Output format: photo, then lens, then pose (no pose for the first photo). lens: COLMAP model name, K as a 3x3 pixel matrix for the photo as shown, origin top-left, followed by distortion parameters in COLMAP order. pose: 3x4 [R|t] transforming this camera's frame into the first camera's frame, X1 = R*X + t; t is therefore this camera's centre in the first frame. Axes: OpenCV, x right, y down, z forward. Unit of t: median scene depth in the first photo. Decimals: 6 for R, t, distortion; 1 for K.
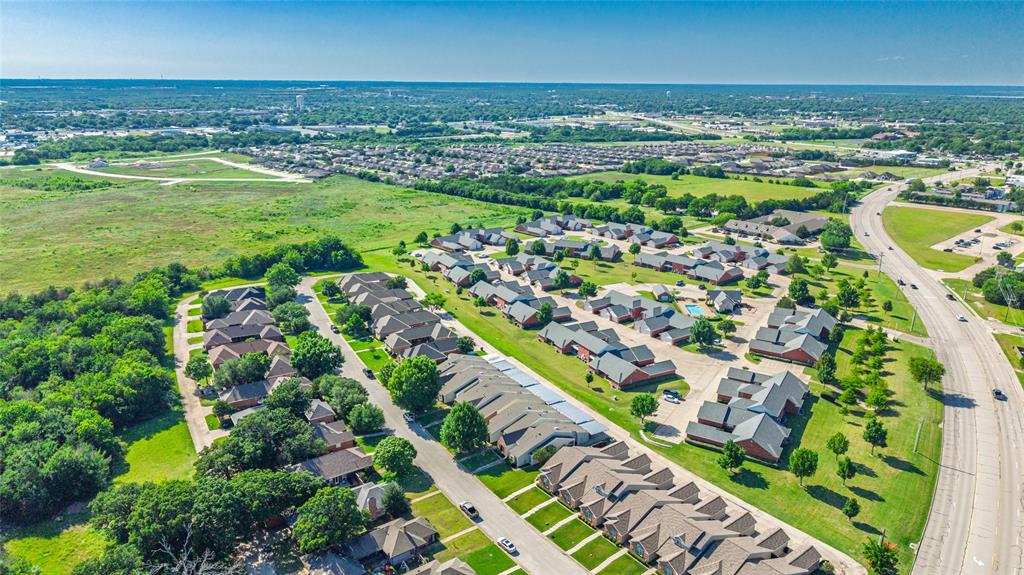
lens RADIAL K [[680.0, 0, 509.3], [0, 680.0, 289.1], [0, 0, 1]] dist [0.036879, -0.037422]
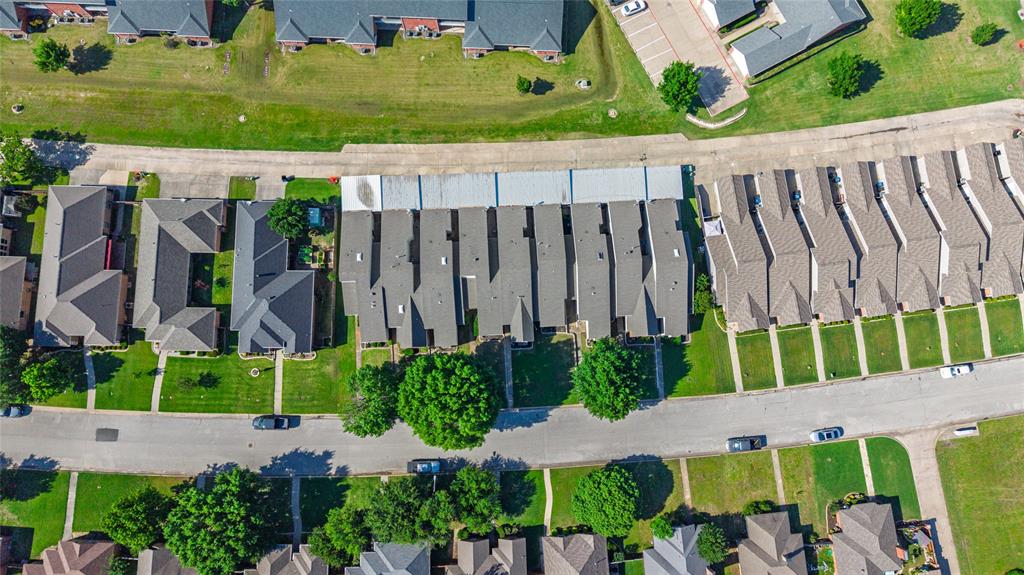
lens RADIAL K [[680.0, 0, 509.3], [0, 680.0, 289.1], [0, 0, 1]] dist [0.036879, -0.037422]
pose [[0.505476, -0.856634, 0.103302, -0.054722], [0.243864, 0.256676, 0.935226, -0.220256], [-0.827662, -0.447543, 0.338646, 0.474195]]
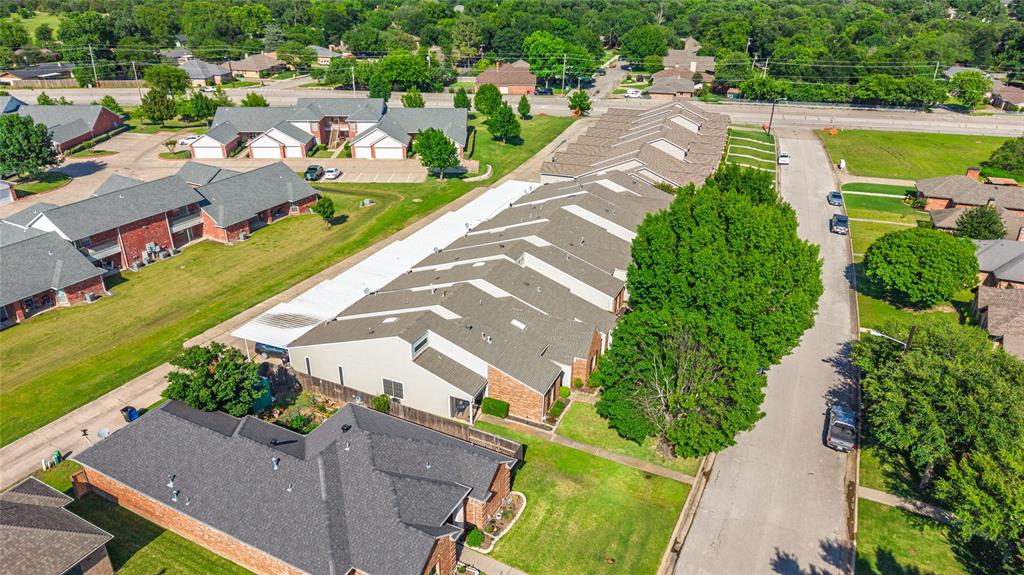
lens RADIAL K [[690.5, 0, 510.8], [0, 690.5, 288.1], [0, 0, 1]] dist [0.010687, 0.000020]
pose [[-0.535105, -0.372223, 0.758362, -0.182691], [0.239572, 0.793980, 0.558749, -0.026548], [-0.810104, 0.480672, -0.335688, 0.680931]]
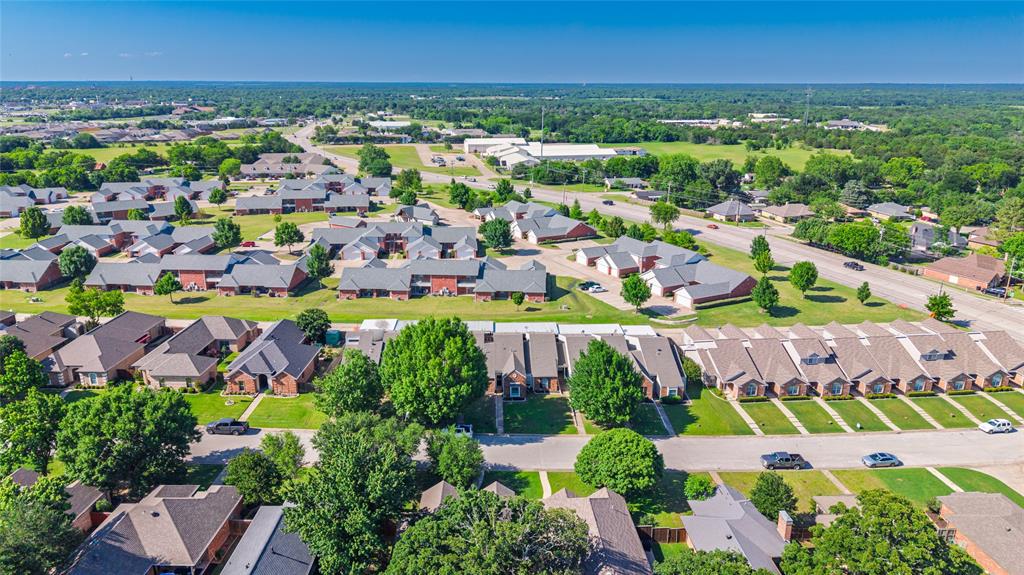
lens RADIAL K [[680.0, 0, 509.3], [0, 680.0, 289.1], [0, 0, 1]] dist [0.036879, -0.037422]
pose [[0.519884, -0.253756, 0.815677, -0.296380], [0.251343, 0.958032, 0.137845, 0.013092], [-0.816424, 0.133352, 0.561845, 0.382497]]
